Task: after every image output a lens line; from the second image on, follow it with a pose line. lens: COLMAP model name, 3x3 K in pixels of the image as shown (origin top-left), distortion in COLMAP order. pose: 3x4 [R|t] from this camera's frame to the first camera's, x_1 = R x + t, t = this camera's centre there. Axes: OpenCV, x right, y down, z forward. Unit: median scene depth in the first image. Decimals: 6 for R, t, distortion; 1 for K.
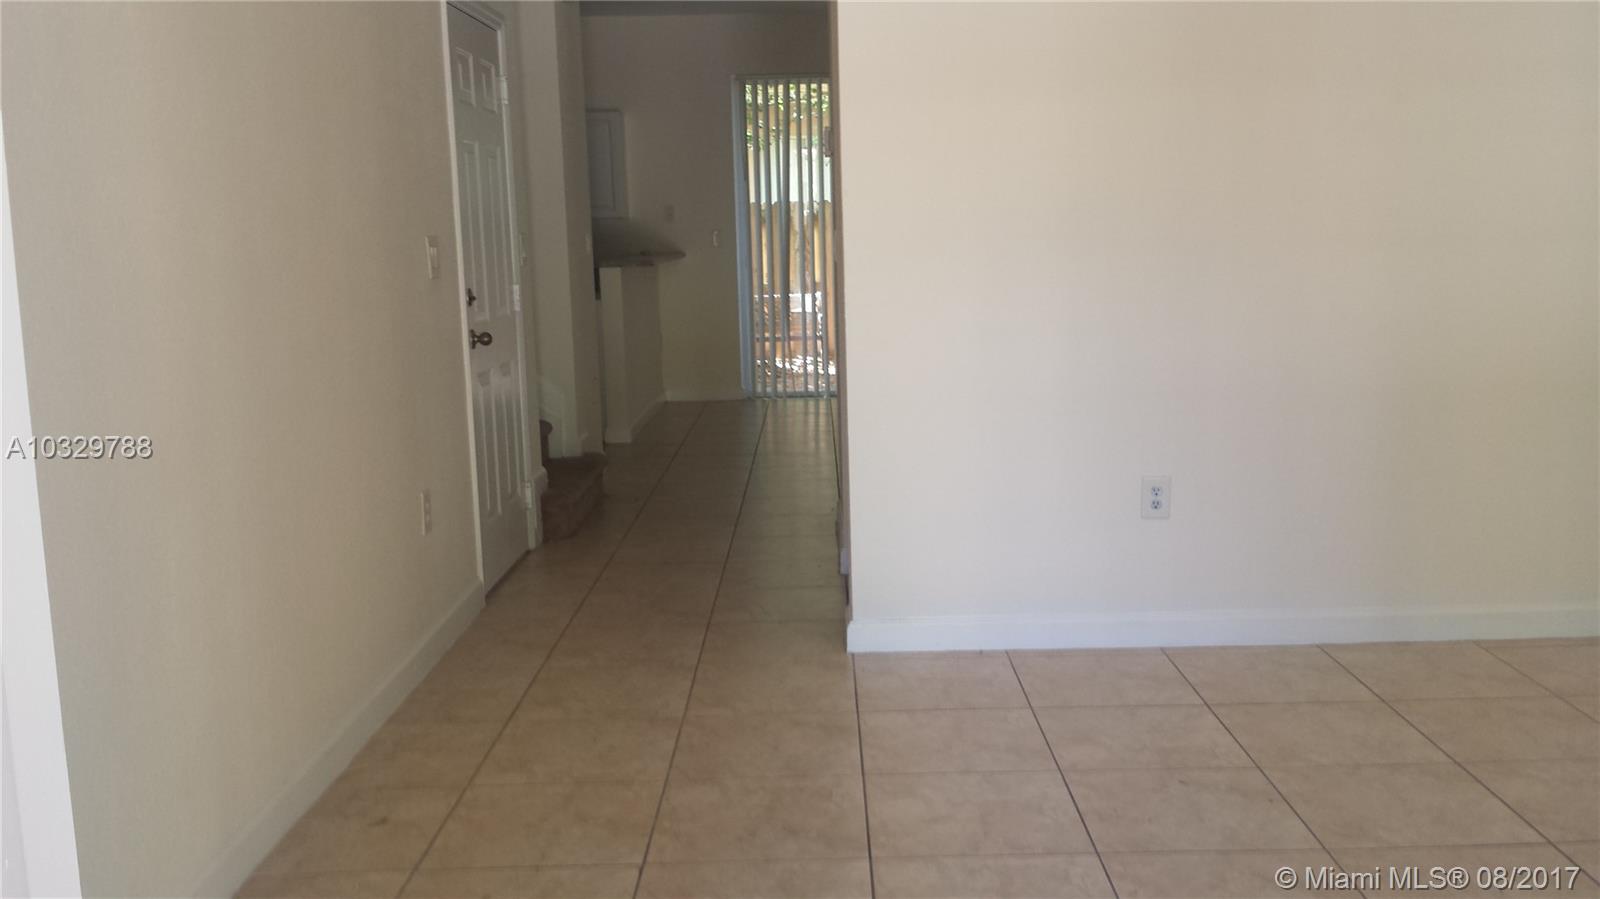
lens RADIAL K [[1515.1, 0, 800.0], [0, 1515.1, 449.5], [0, 0, 1]] dist [0.161402, -0.405483]
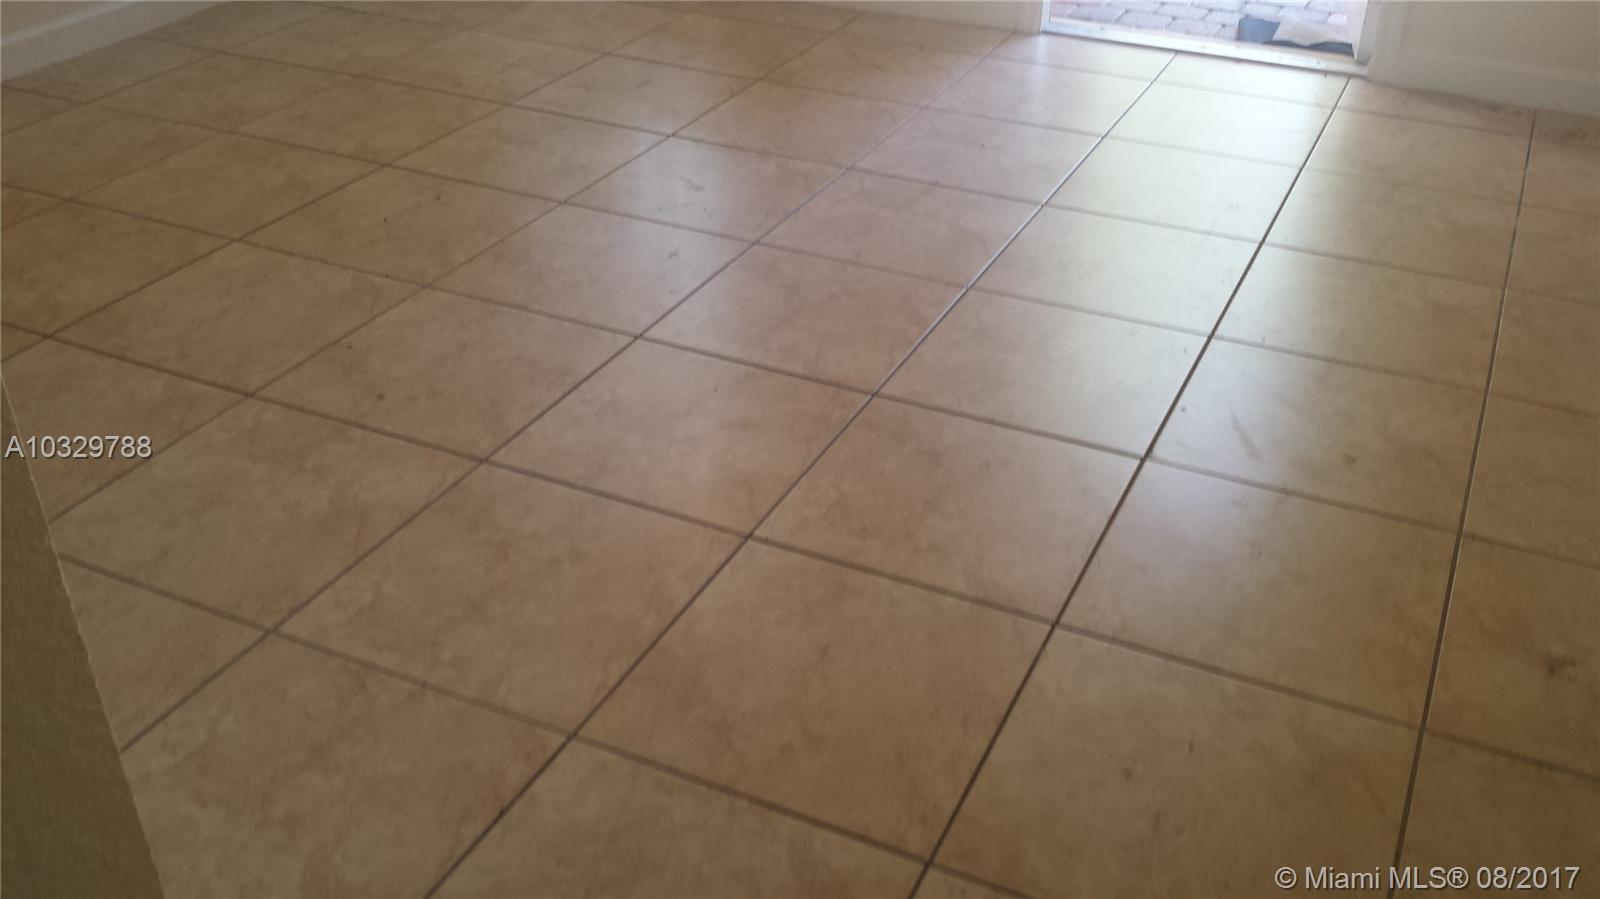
lens RADIAL K [[1515.1, 0, 800.0], [0, 1515.1, 449.5], [0, 0, 1]] dist [0.161402, -0.405483]
pose [[-0.905413, -0.213668, 0.366842, -0.195986], [0.070382, 0.776603, 0.626047, -0.198668], [-0.418657, 0.592650, -0.688108, 1.387843]]
